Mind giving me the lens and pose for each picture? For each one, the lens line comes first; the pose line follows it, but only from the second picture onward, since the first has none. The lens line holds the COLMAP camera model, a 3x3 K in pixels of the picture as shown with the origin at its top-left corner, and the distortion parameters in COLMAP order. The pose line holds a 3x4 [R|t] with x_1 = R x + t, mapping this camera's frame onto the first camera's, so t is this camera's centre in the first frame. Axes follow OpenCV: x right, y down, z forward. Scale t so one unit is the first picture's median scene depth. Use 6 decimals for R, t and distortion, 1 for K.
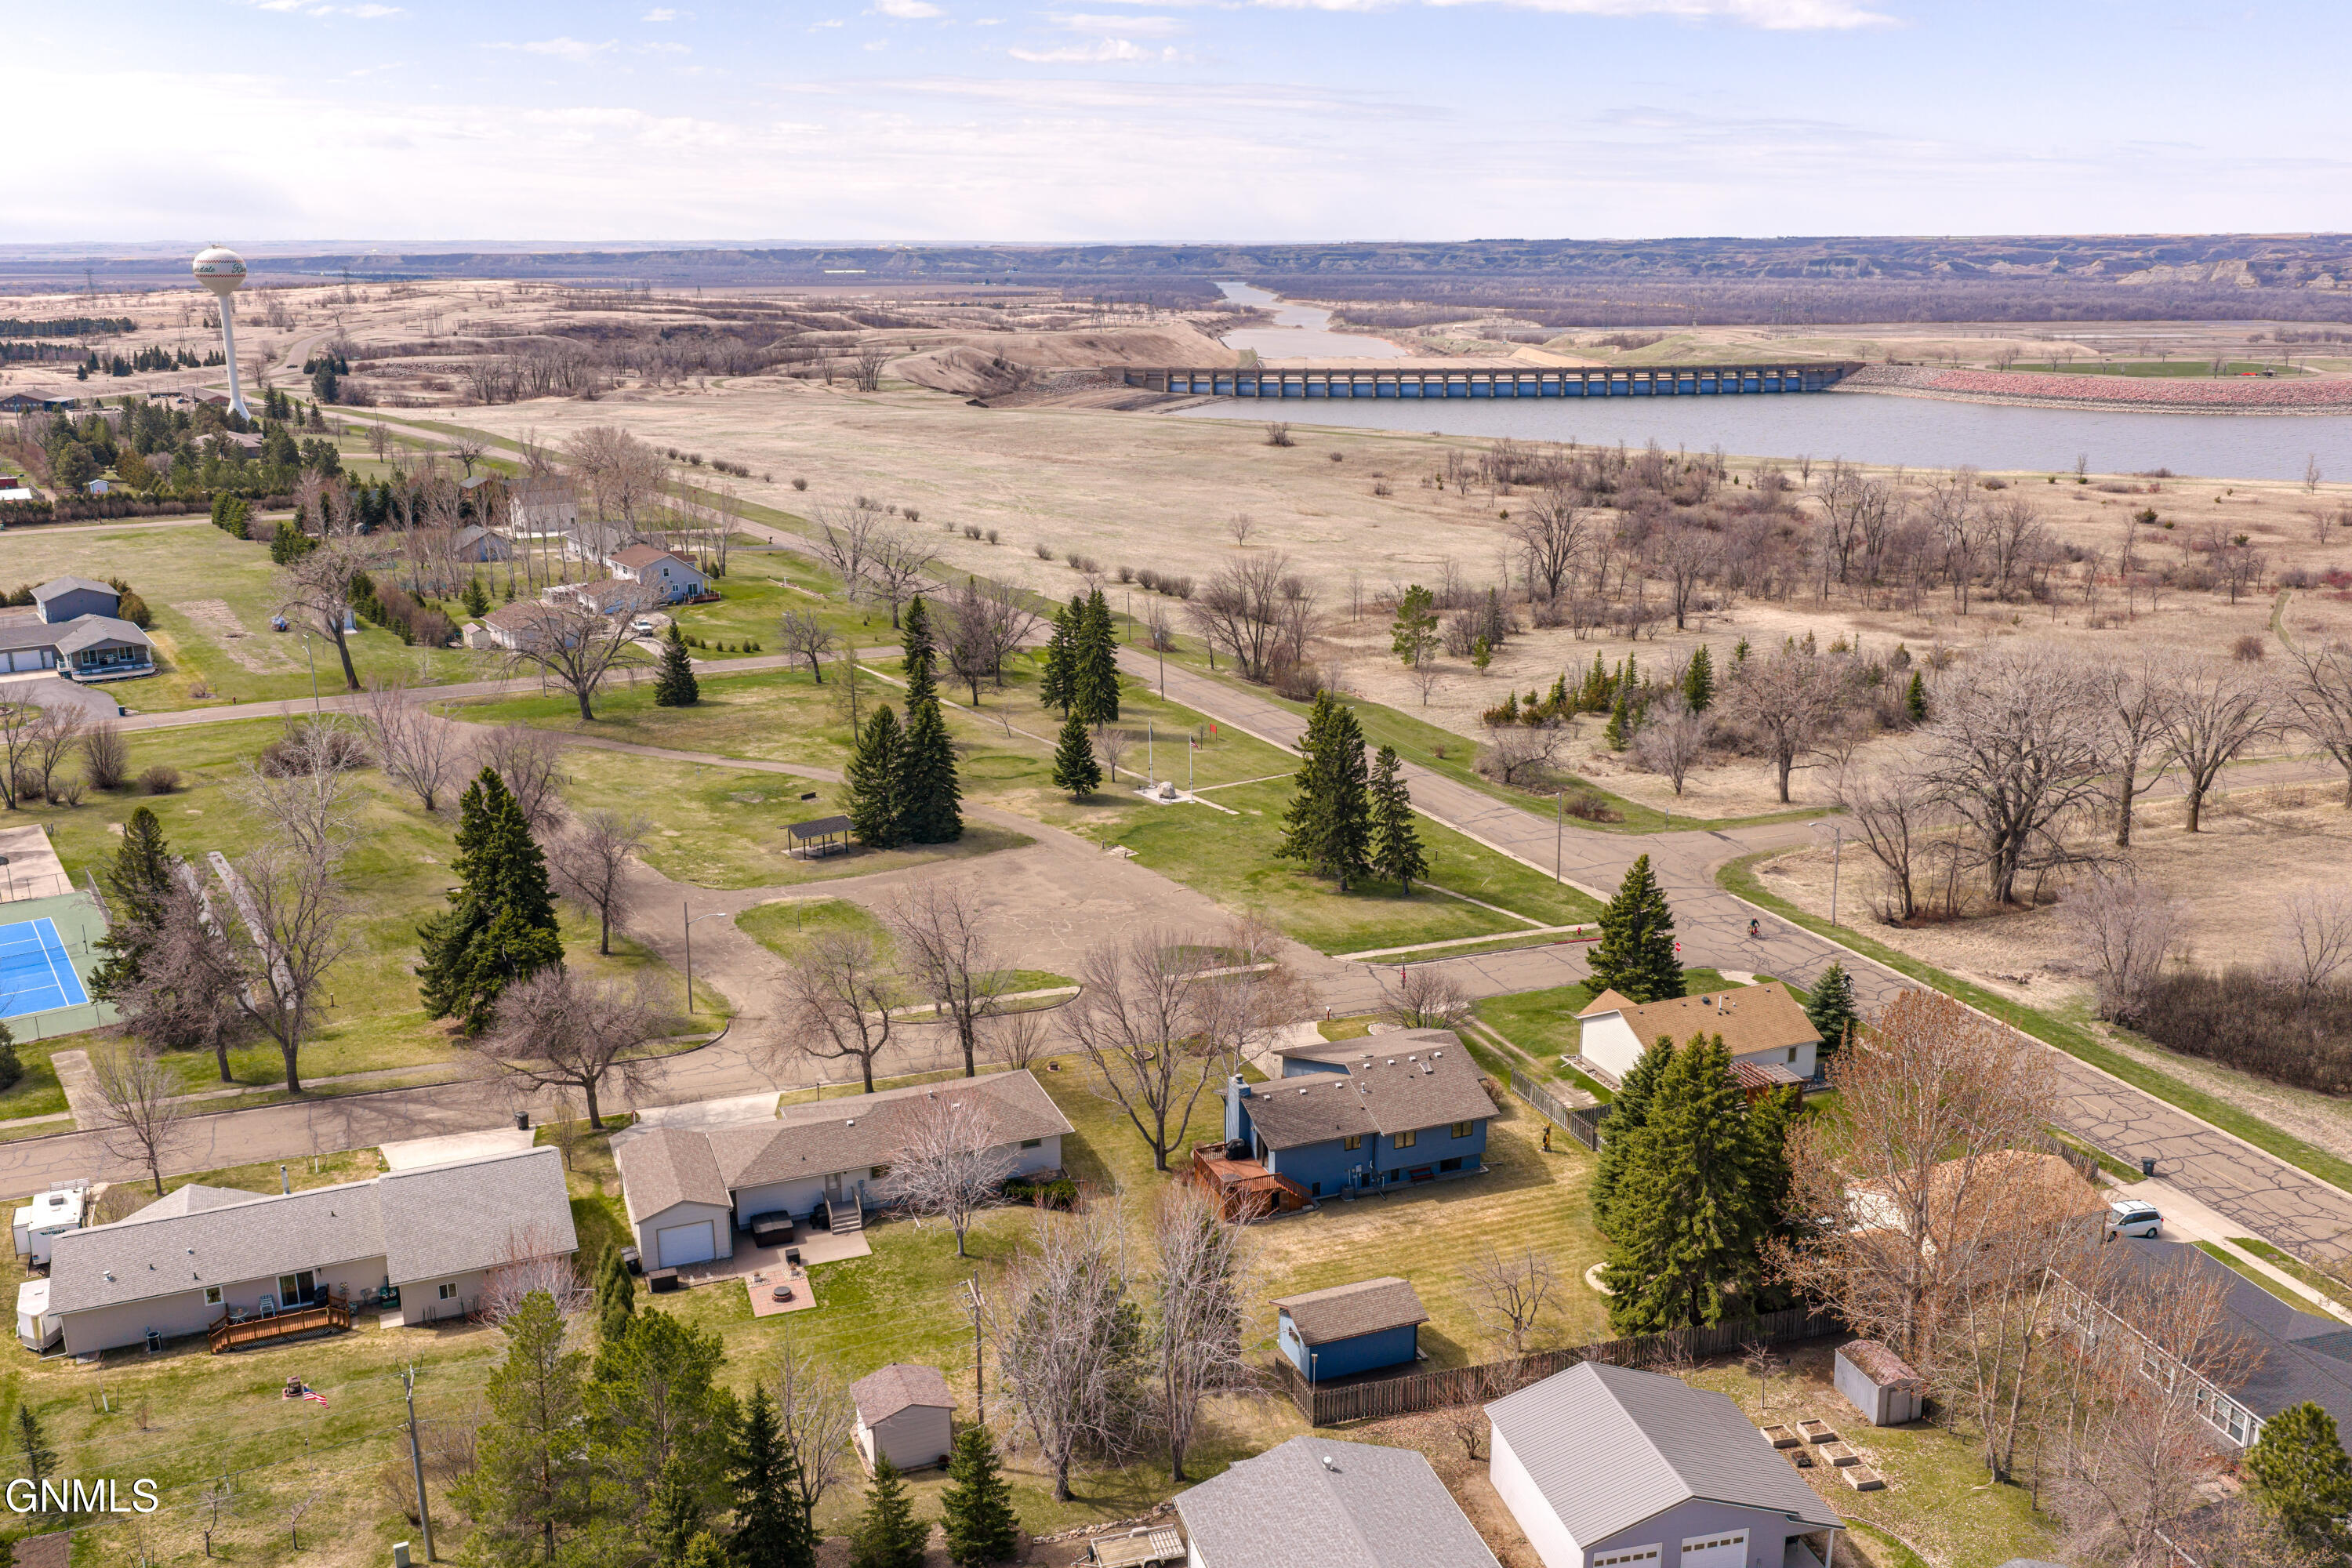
lens RADIAL K [[1944.7, 0, 1166.5], [0, 1944.7, 781.3], [0, 0, 1]] dist [0.022046, -0.050019]
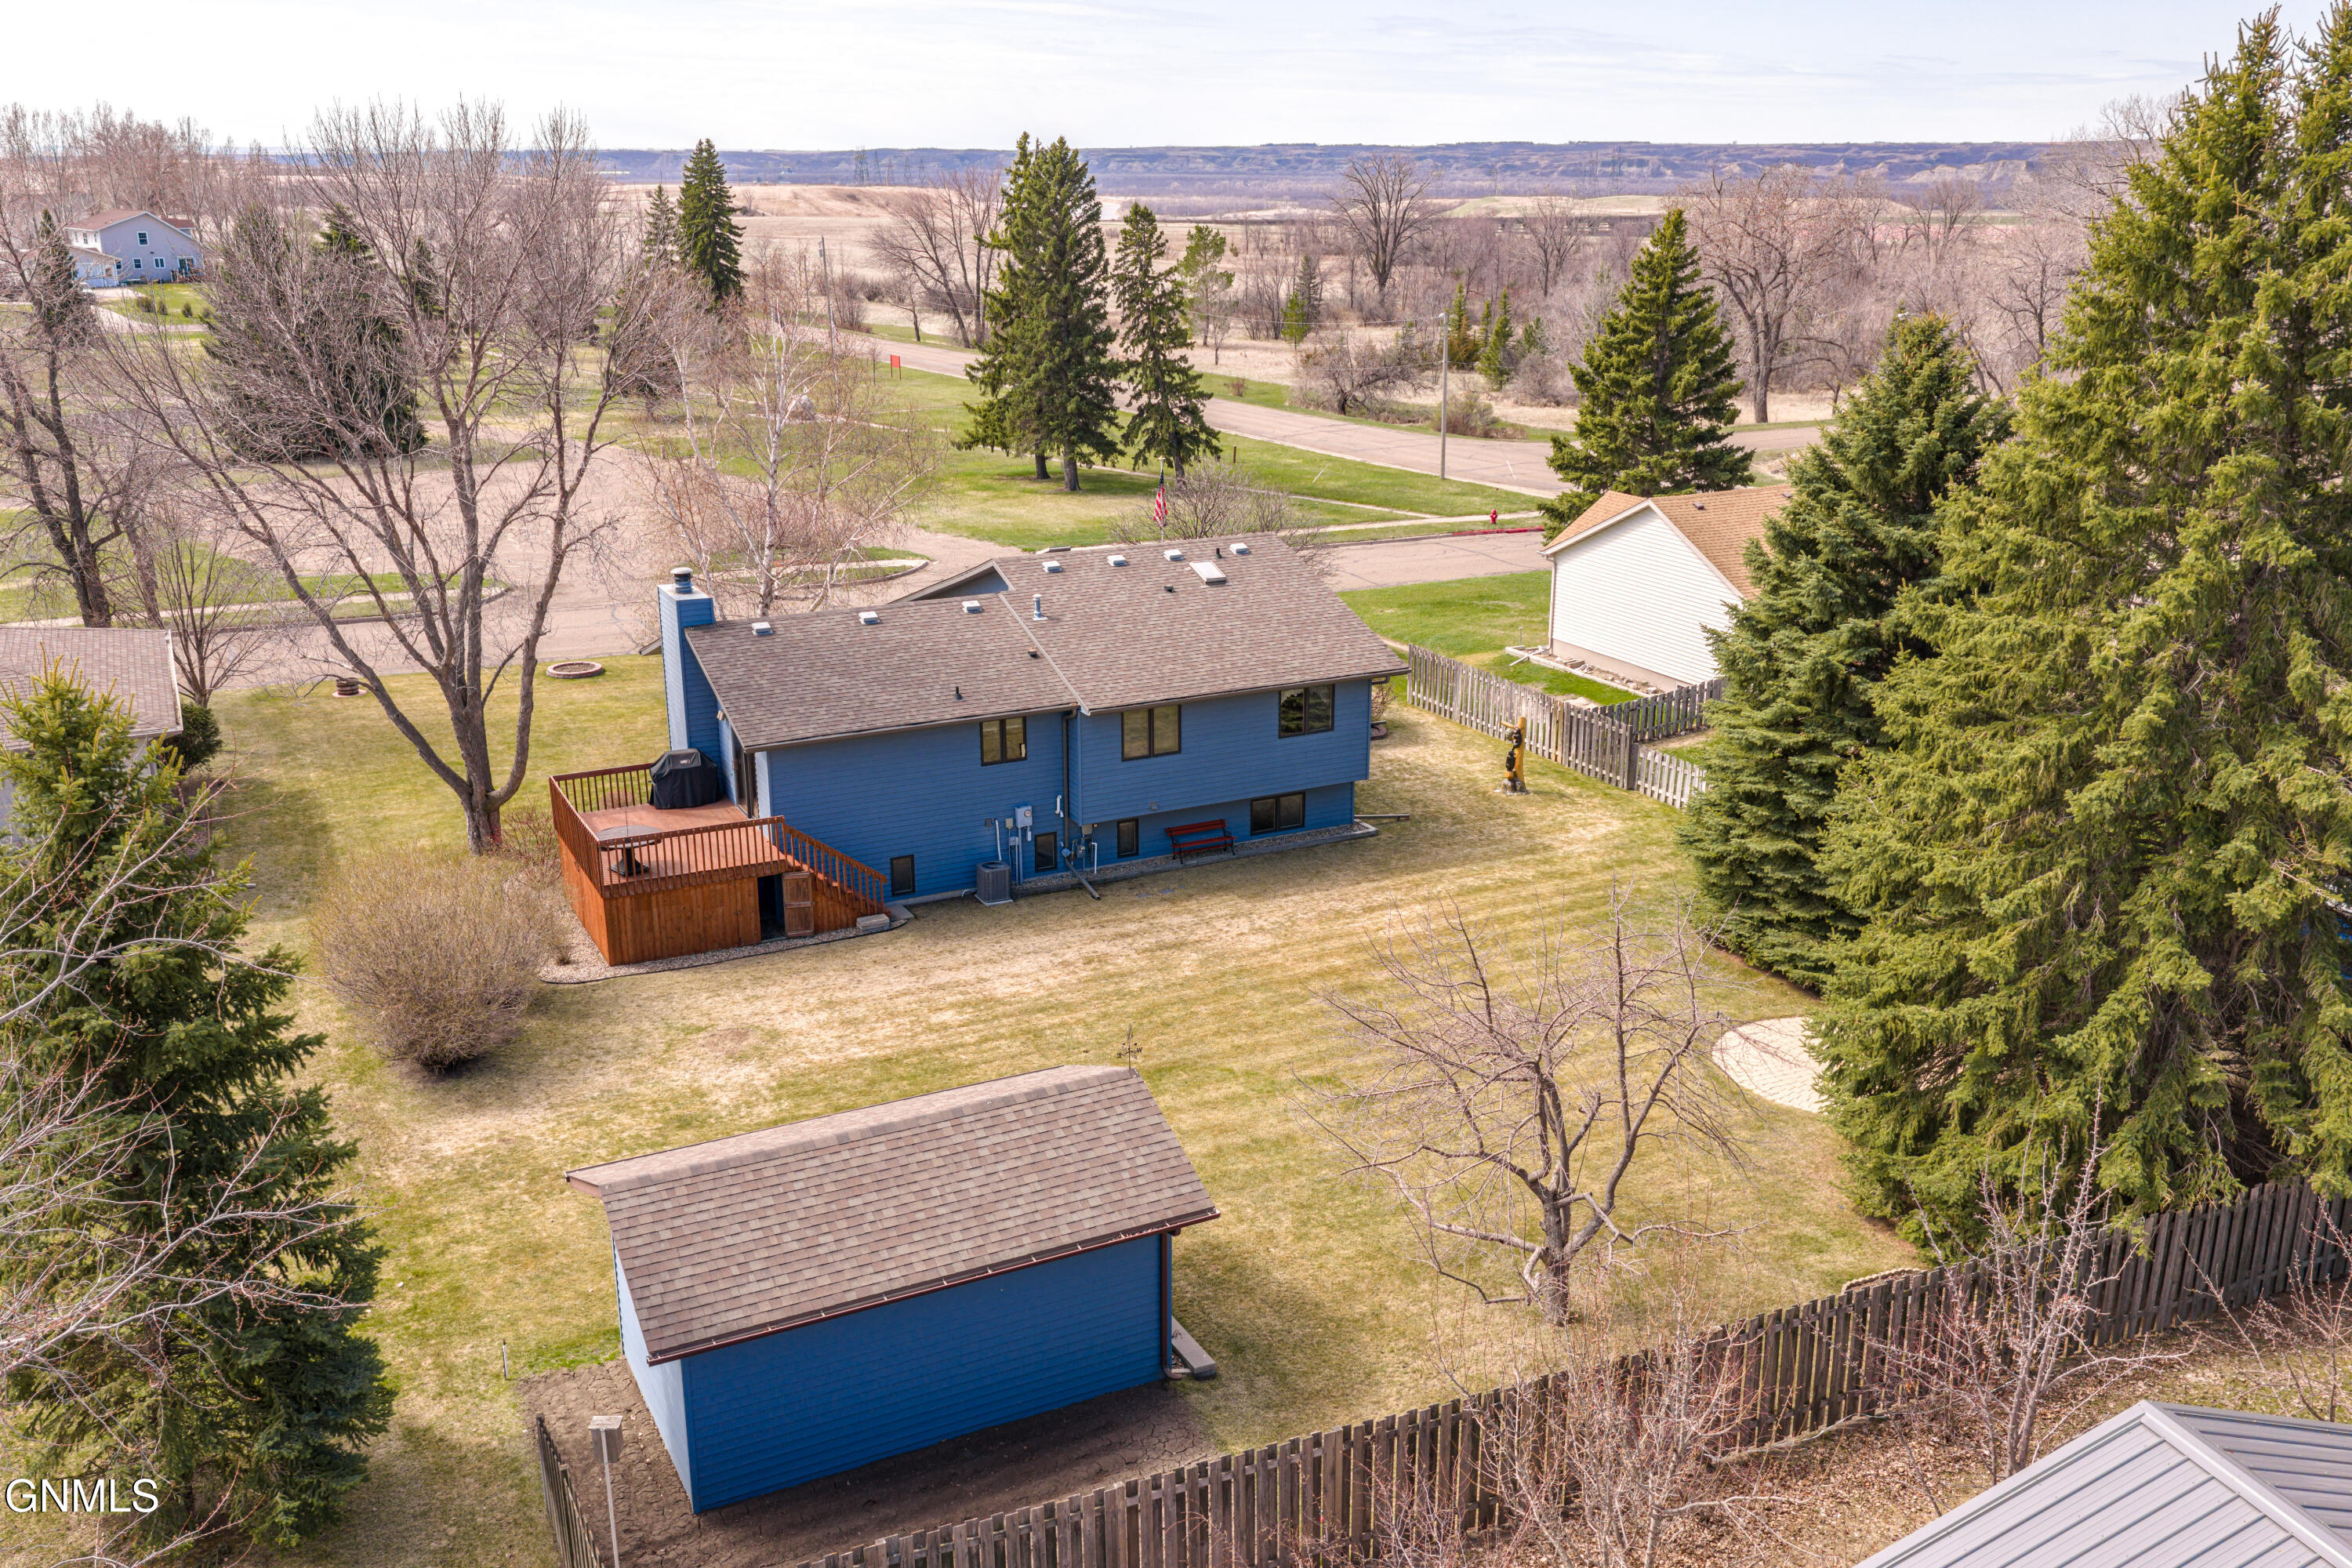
lens RADIAL K [[1978.1, 0, 1180.6], [0, 1978.1, 792.5], [0, 0, 1]] dist [0.010362, -0.022435]
pose [[0.993902, -0.024613, 0.107485, 0.086531], [0.019924, 0.998812, 0.044478, 0.174898], [-0.108452, -0.042065, 0.993211, 0.622866]]
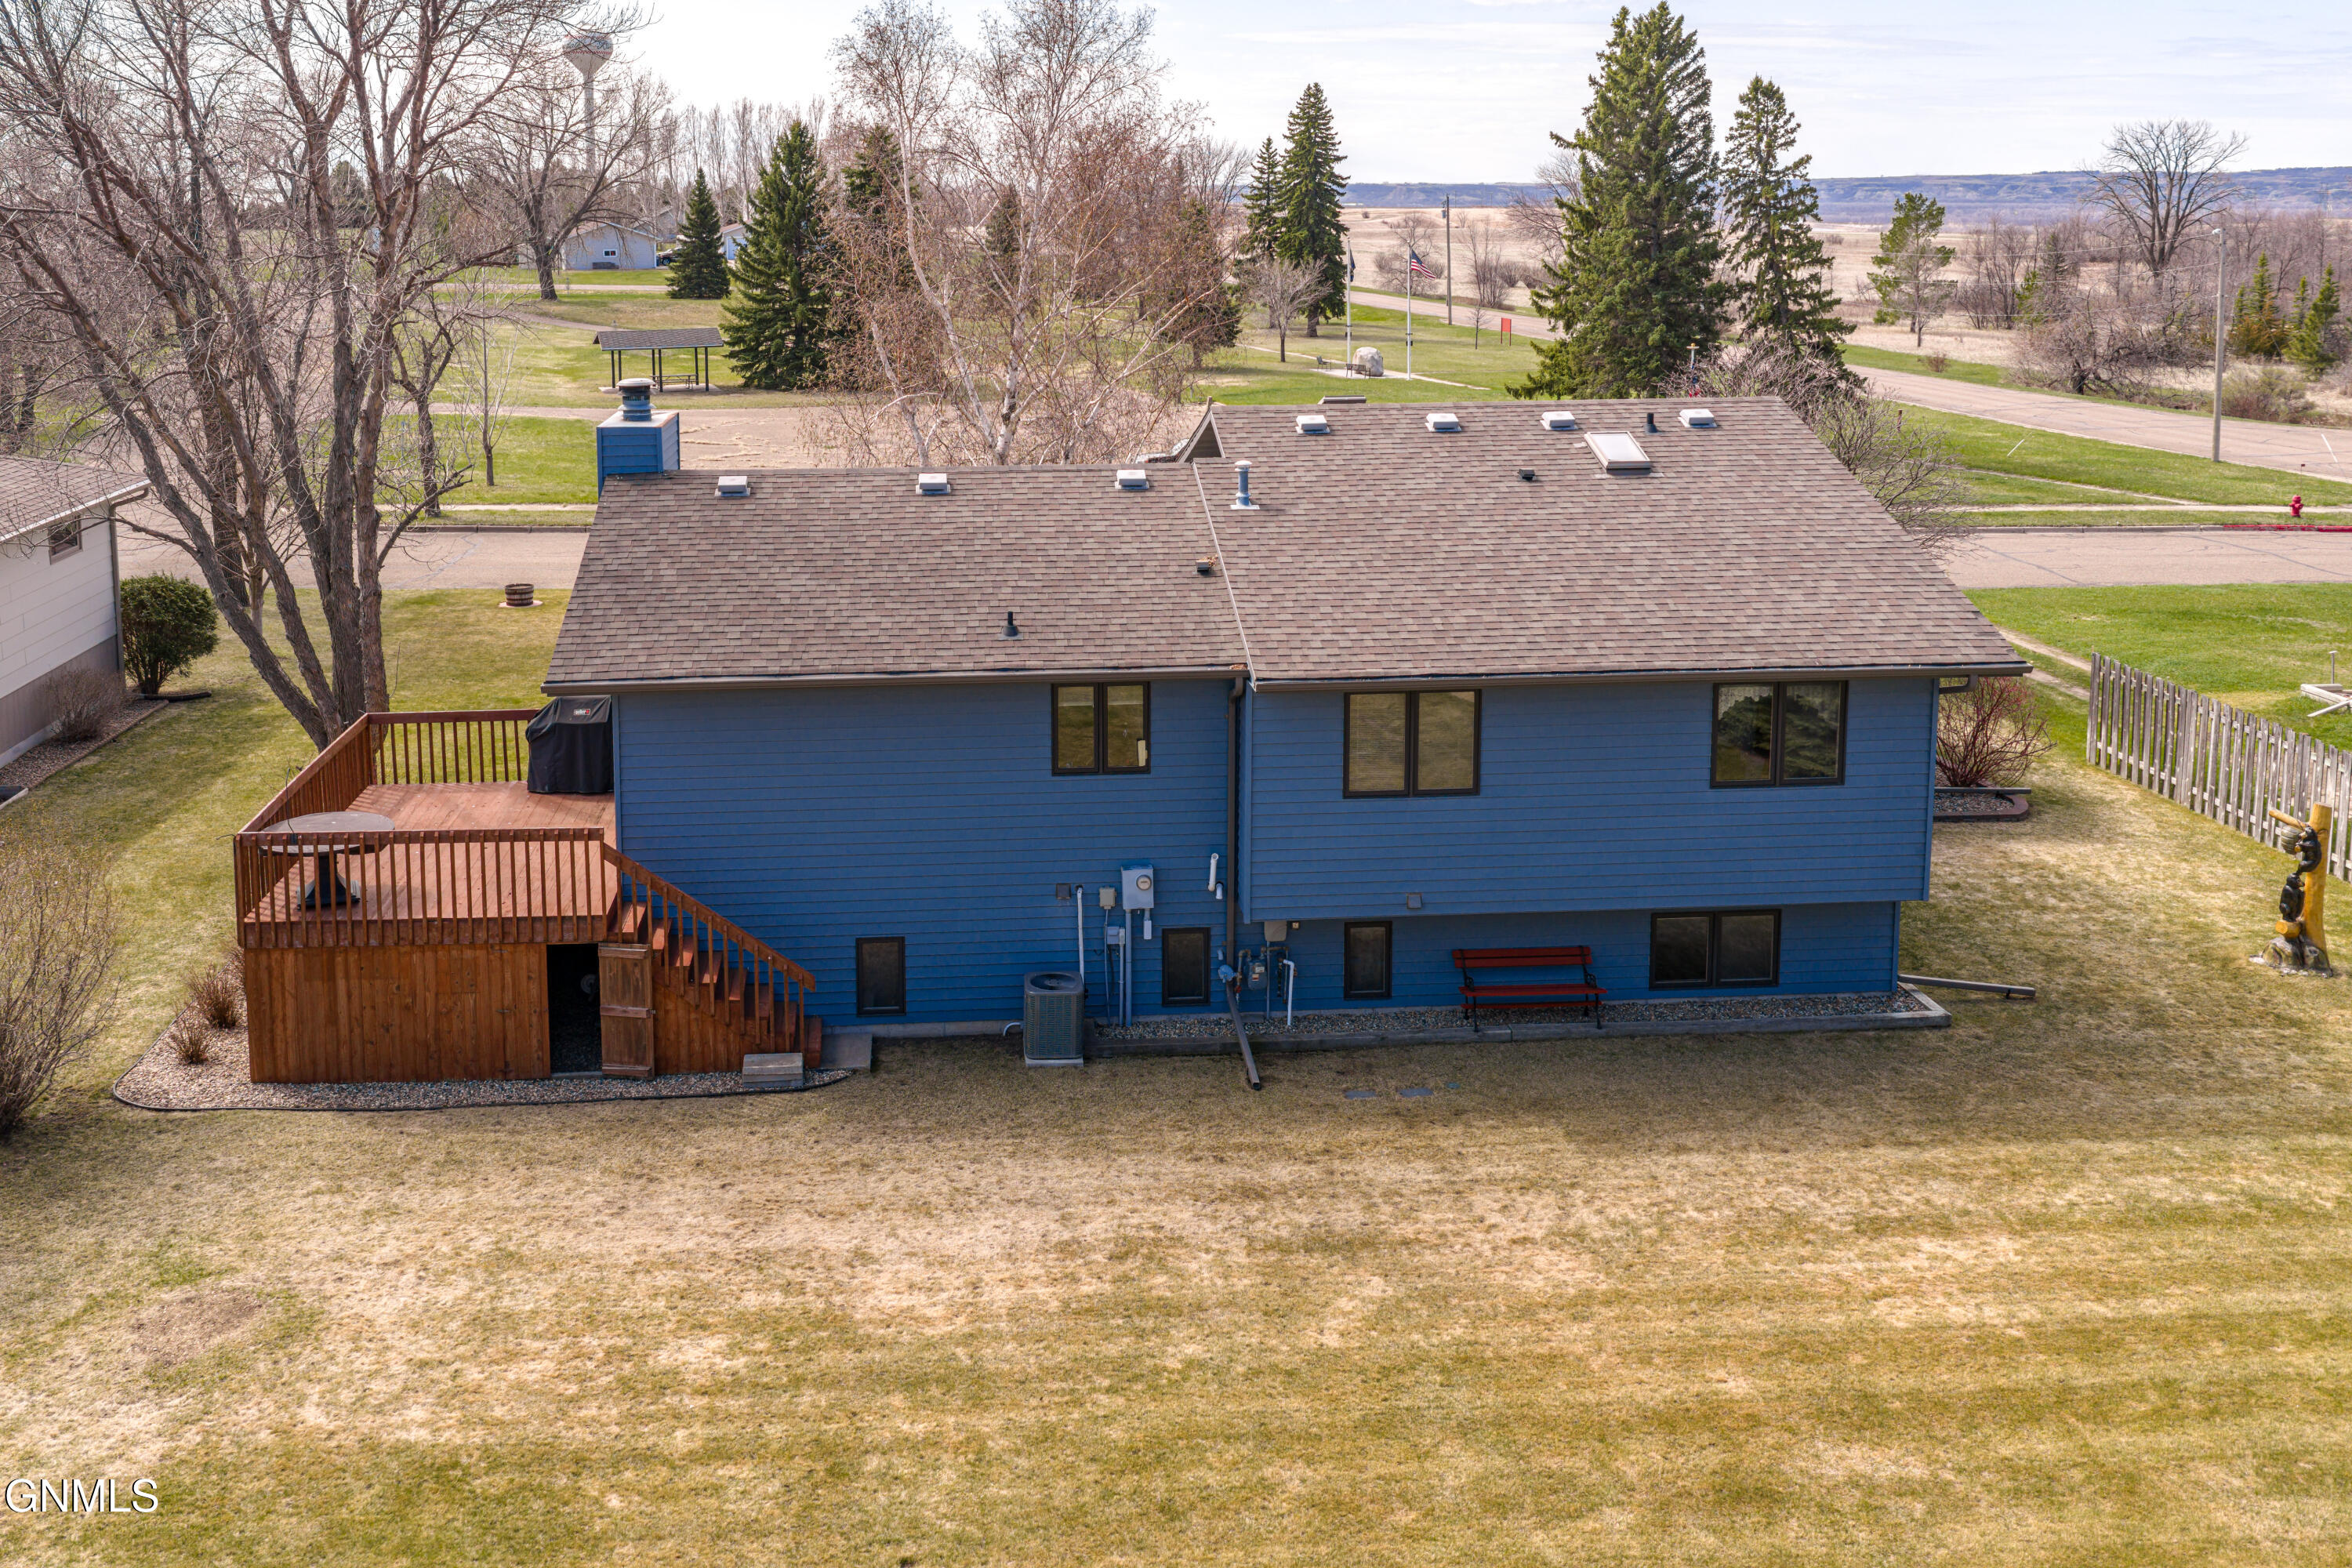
lens RADIAL K [[2020.0, 0, 1075.8], [0, 2020.0, 430.7], [0, 0, 1]] dist [0.003849, -0.008527]
pose [[0.957963, 0.037079, -0.284486, 0.140619], [-0.078322, 0.987746, -0.134997, 0.179009], [0.275994, 0.151604, 0.949128, 0.800665]]
